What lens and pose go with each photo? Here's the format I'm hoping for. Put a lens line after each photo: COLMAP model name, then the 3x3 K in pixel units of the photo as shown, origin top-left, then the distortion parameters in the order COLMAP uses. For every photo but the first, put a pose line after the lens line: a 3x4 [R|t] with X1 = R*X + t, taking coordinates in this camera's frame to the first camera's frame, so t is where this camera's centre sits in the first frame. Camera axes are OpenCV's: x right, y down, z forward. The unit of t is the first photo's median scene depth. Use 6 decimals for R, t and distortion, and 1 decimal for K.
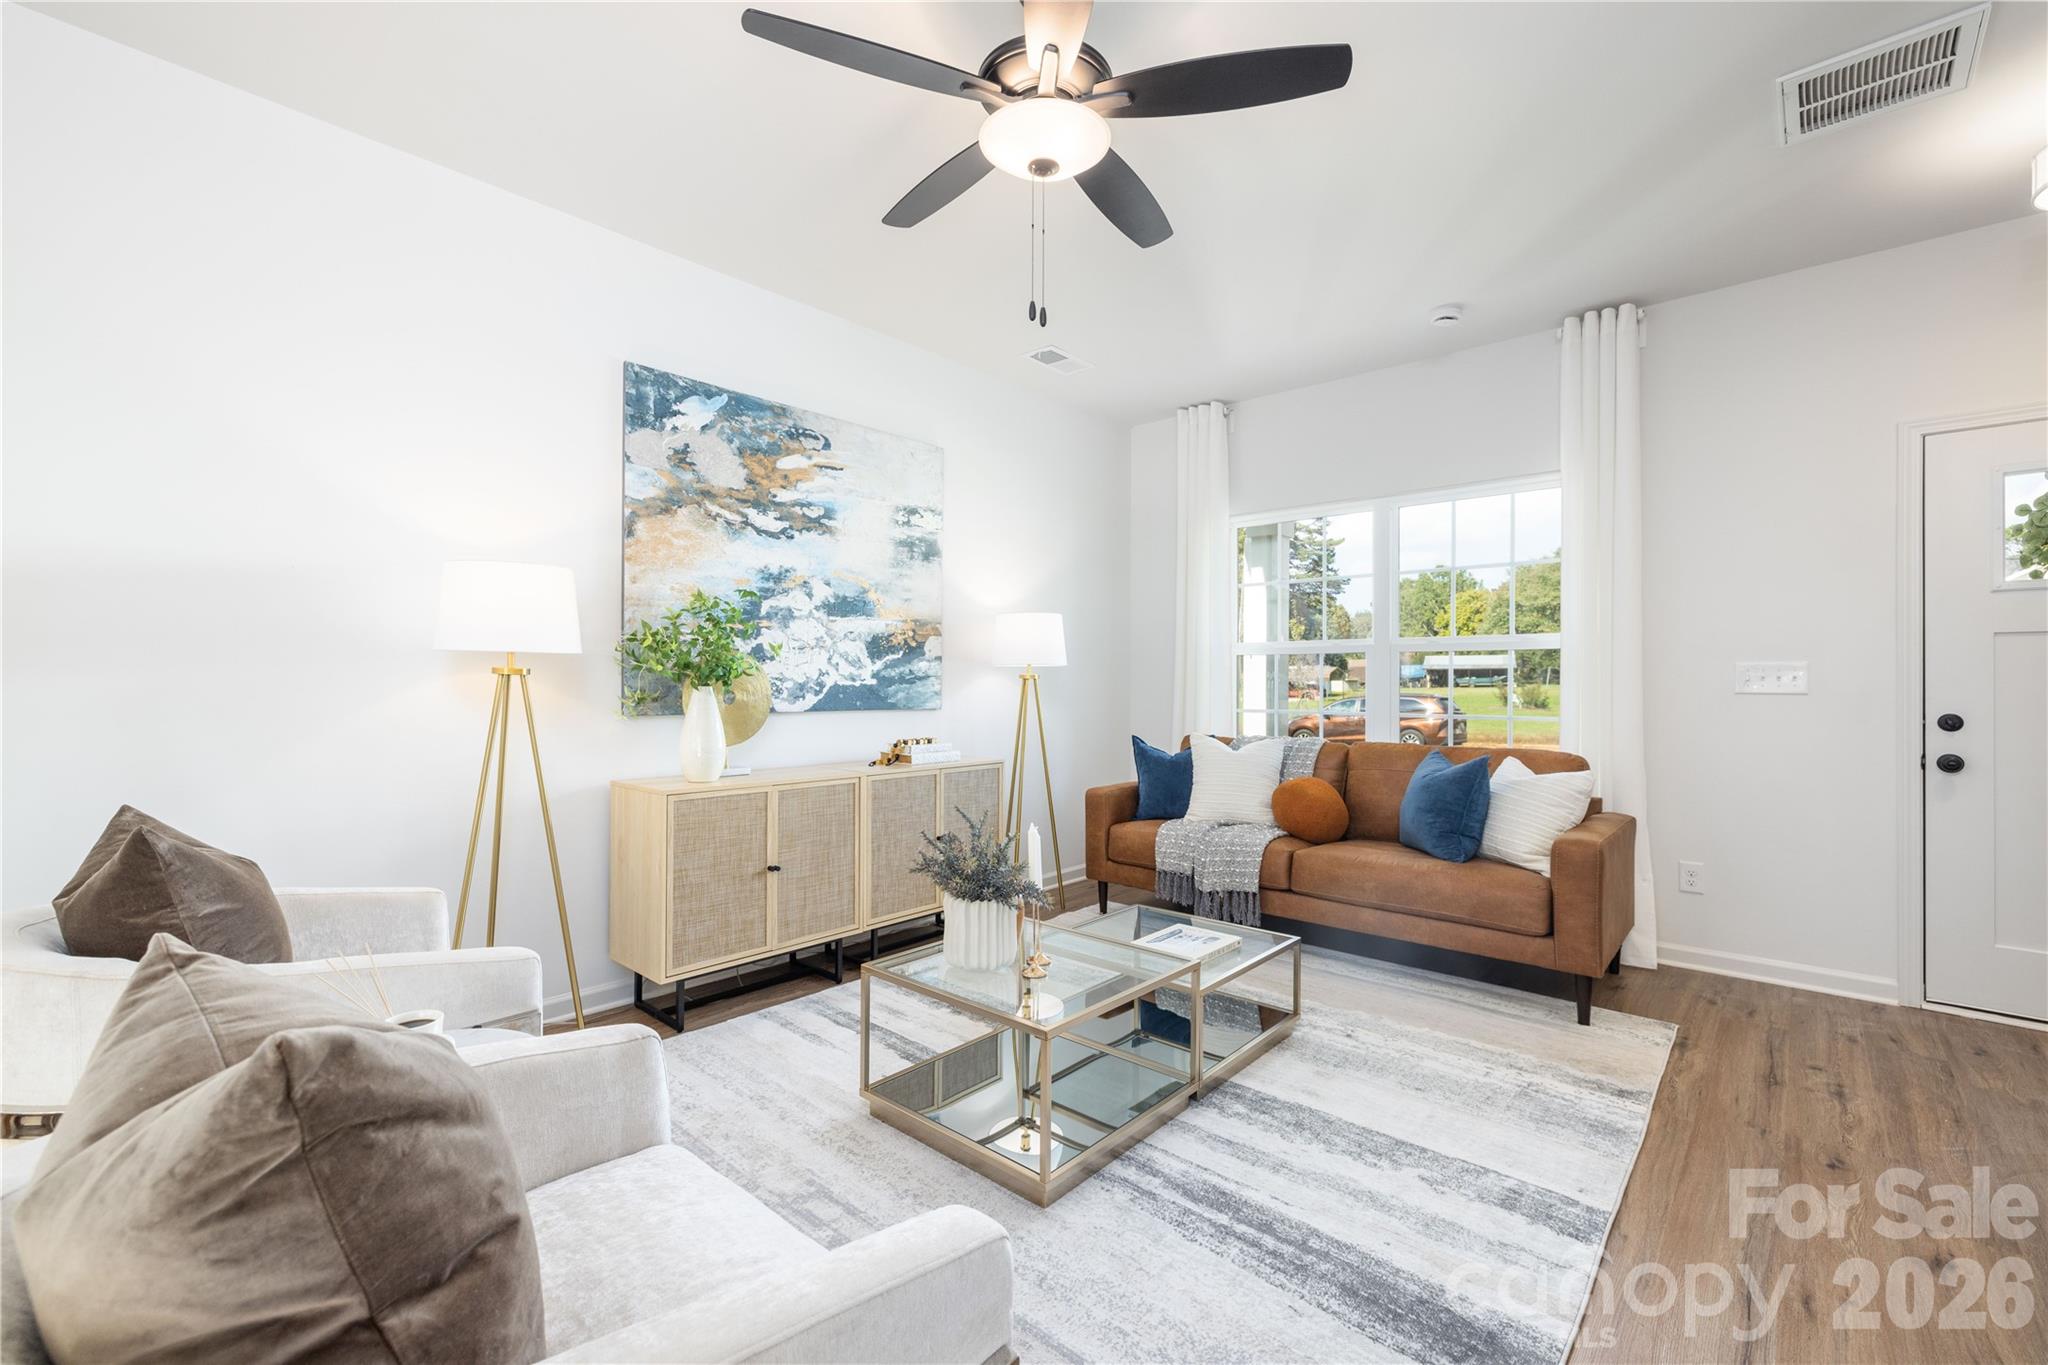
lens RADIAL K [[859.6, 0, 1025.2], [0, 859.6, 685.4], [0, 0, 1]] dist [0.002791, -0.000585]
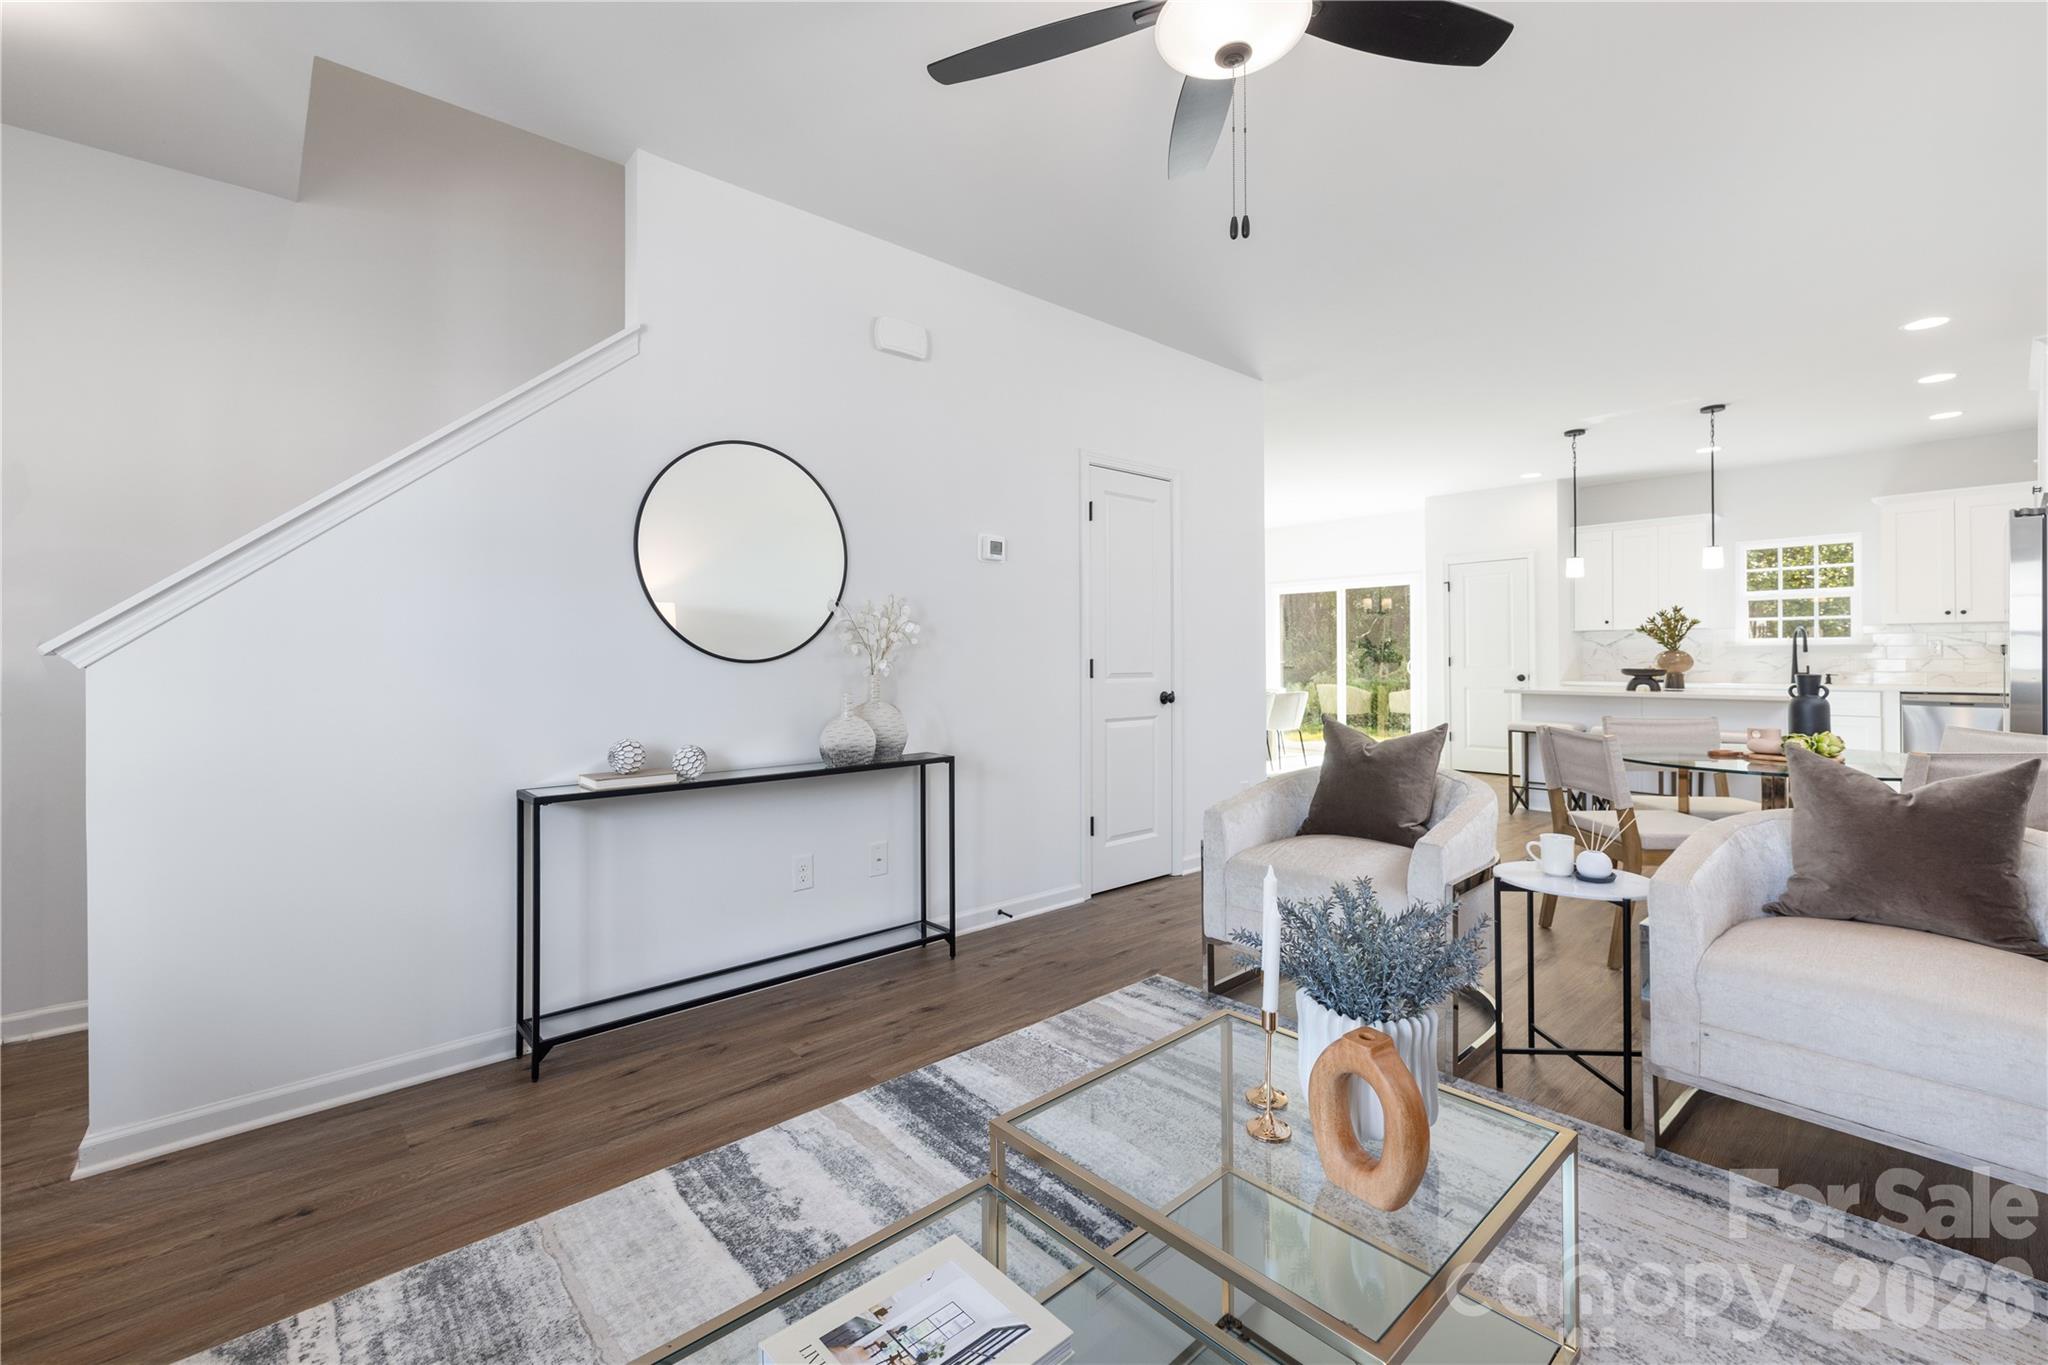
lens RADIAL K [[859.6, 0, 1019.4], [0, 859.6, 664.5], [0, 0, 1]] dist [0.002791, -0.000585]
pose [[-0.993961, 0.003798, 0.109667, 0.077118], [0.005132, 0.999916, 0.011883, 0.000378], [-0.109613, 0.012374, -0.993897, 1.040072]]
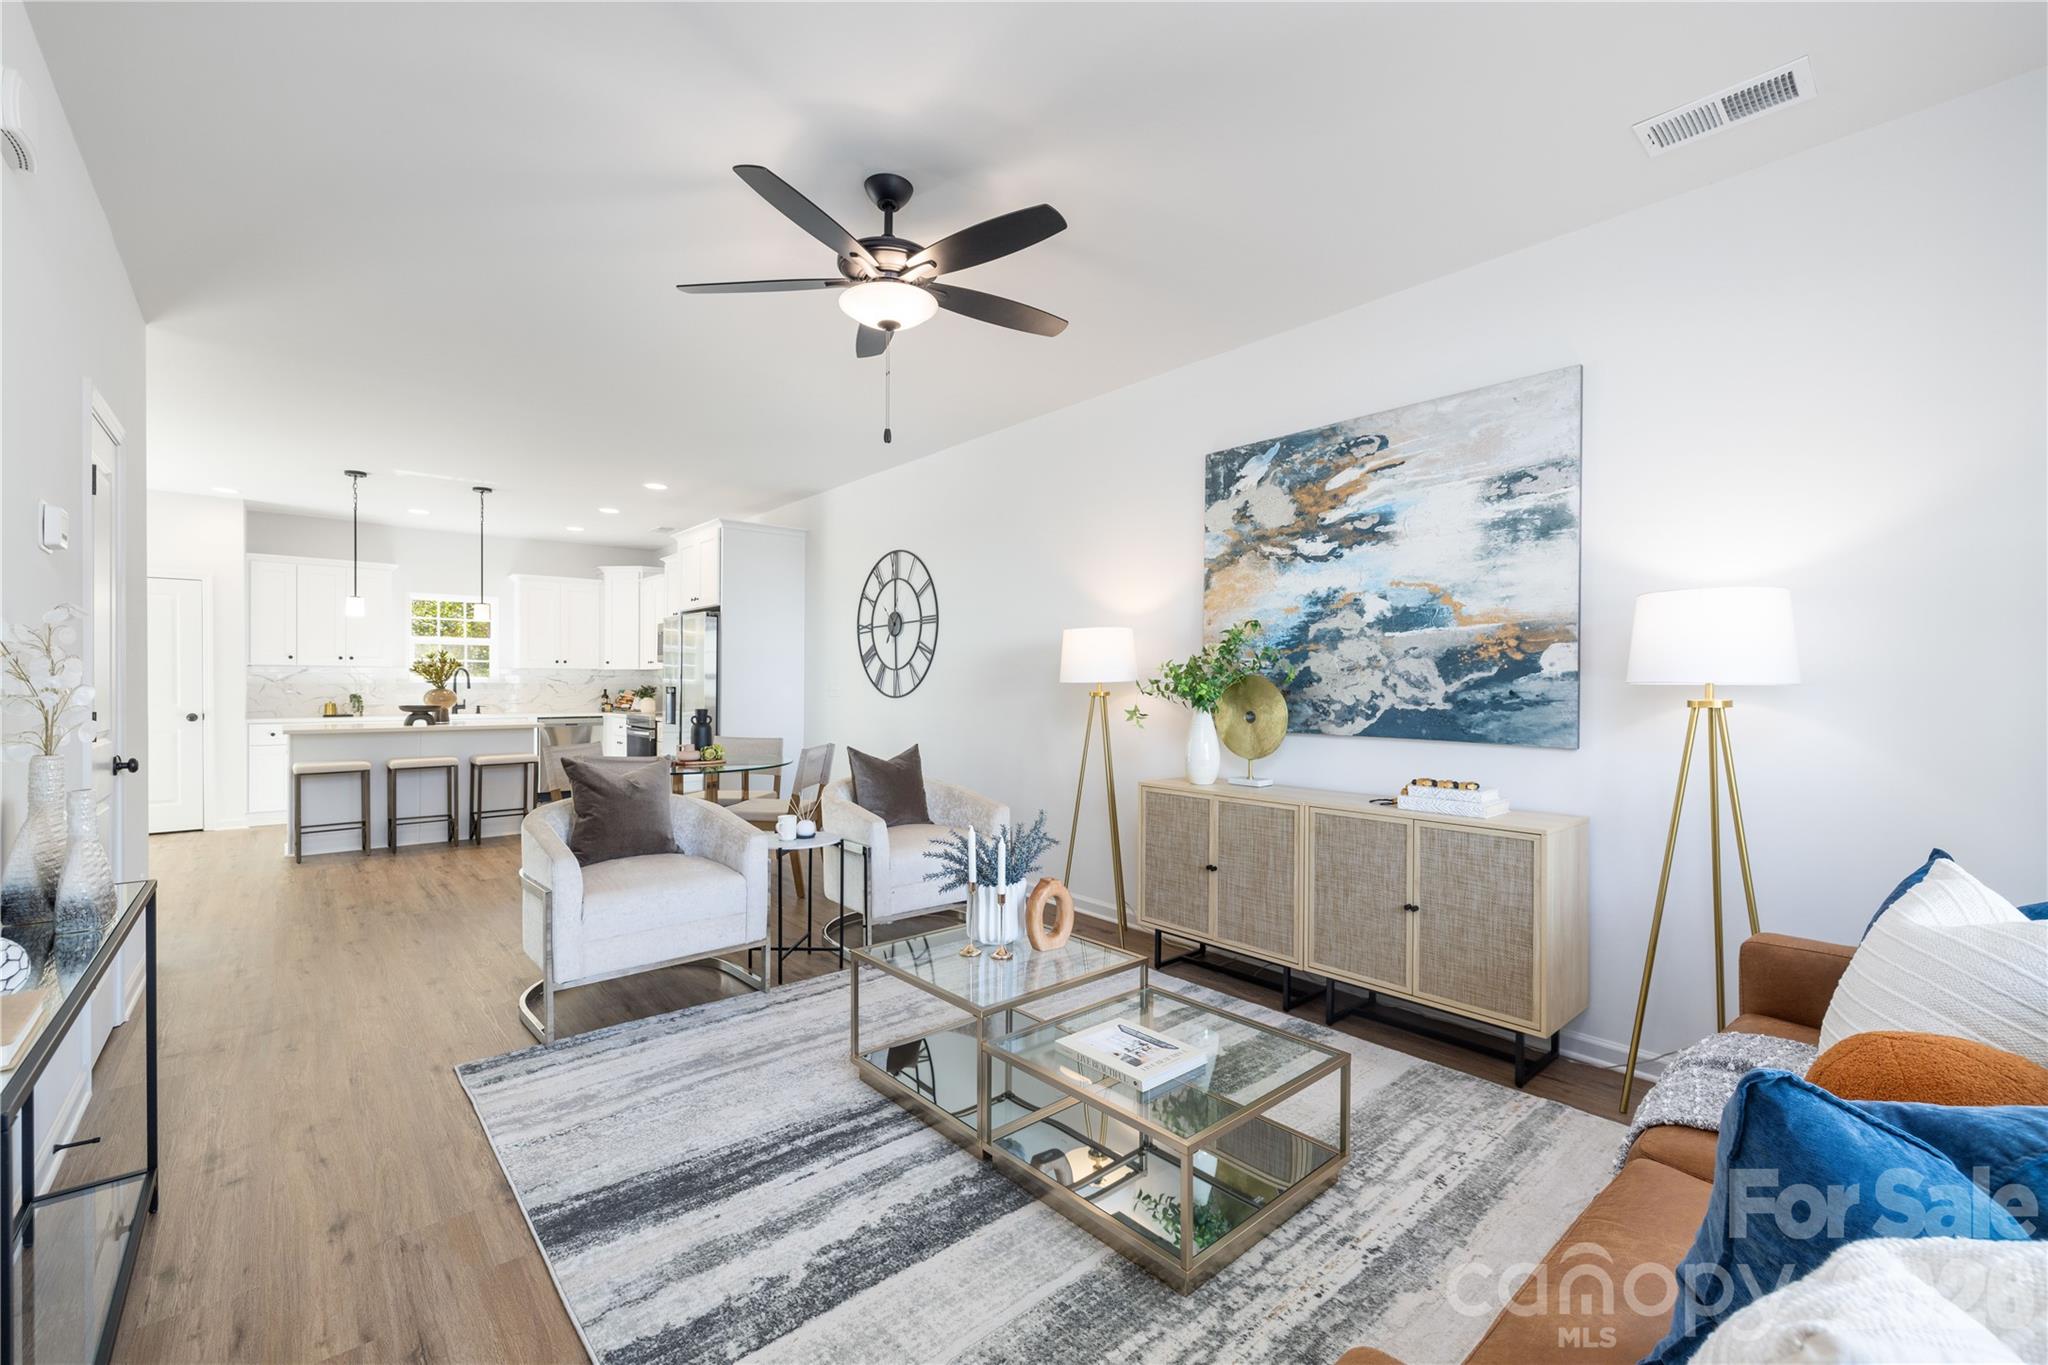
lens RADIAL K [[859.6, 0, 1023.2], [0, 859.6, 691.0], [0, 0, 1]] dist [0.002791, -0.000585]
pose [[-0.121750, 0.004195, -0.992552, 0.737509], [-0.011082, 0.999923, 0.005585, -0.020658], [0.992499, 0.011680, -0.121694, 0.760090]]
